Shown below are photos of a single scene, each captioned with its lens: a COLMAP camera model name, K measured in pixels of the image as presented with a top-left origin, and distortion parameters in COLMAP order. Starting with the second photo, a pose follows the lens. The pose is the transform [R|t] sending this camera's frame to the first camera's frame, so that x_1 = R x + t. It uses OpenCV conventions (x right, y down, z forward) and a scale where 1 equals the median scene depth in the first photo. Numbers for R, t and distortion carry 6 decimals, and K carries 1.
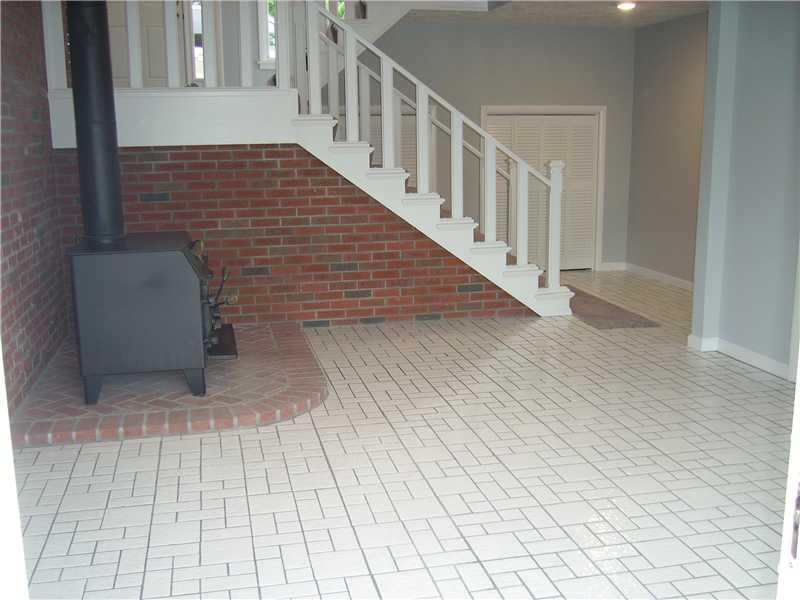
lens RADIAL K [[871.3, 0, 399.6], [0, 871.3, 300.8], [0, 0, 1]] dist [-0.072575, 0.000000]
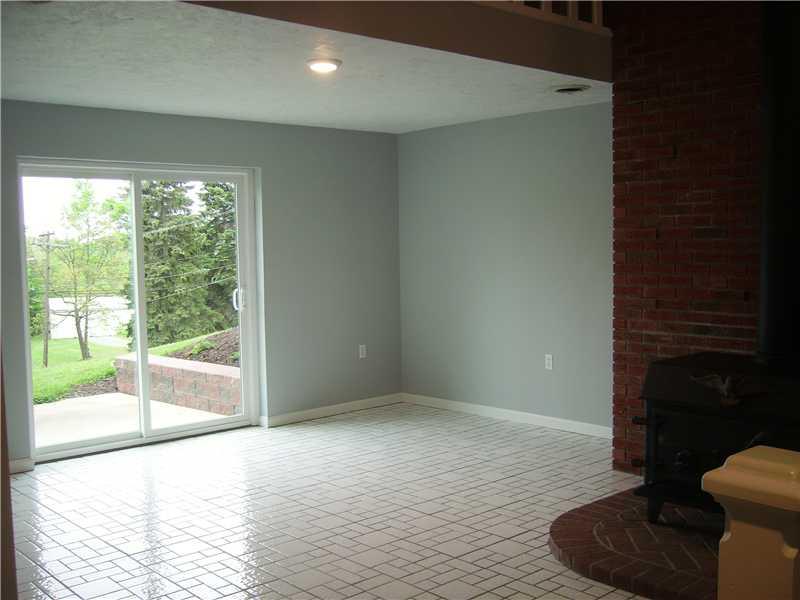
lens RADIAL K [[871.3, 0, 396.2], [0, 871.3, 299.5], [0, 0, 1]] dist [-0.072575, 0.000000]
pose [[-0.871488, 0.055391, -0.487278, 0.341232], [-0.068336, 0.970192, 0.232504, -0.241898], [0.485632, 0.235923, -0.841725, 1.193660]]
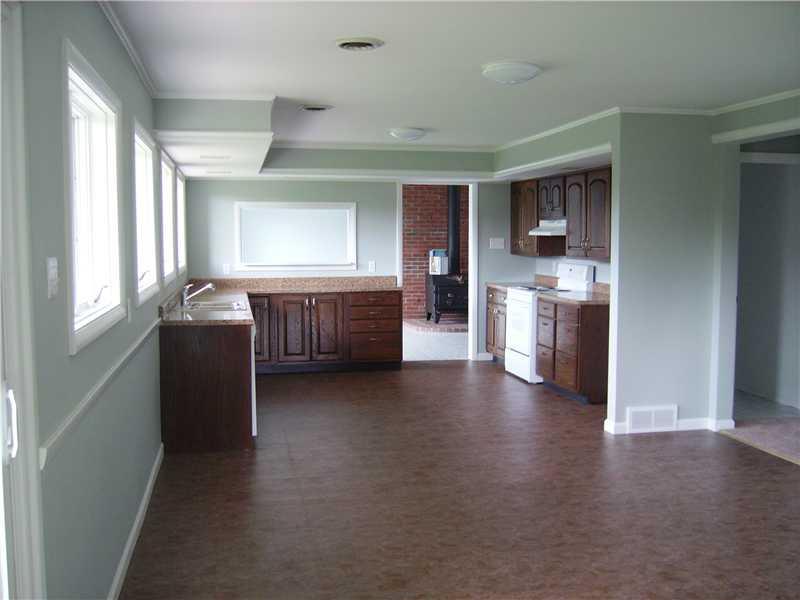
lens RADIAL K [[871.3, 0, 399.8], [0, 871.3, 301.3], [0, 0, 1]] dist [-0.072575, 0.000000]
pose [[-0.035830, 0.093268, -0.994996, 2.094159], [-0.186415, 0.977537, 0.098344, -0.183522], [0.981818, 0.189006, -0.017639, 0.684560]]
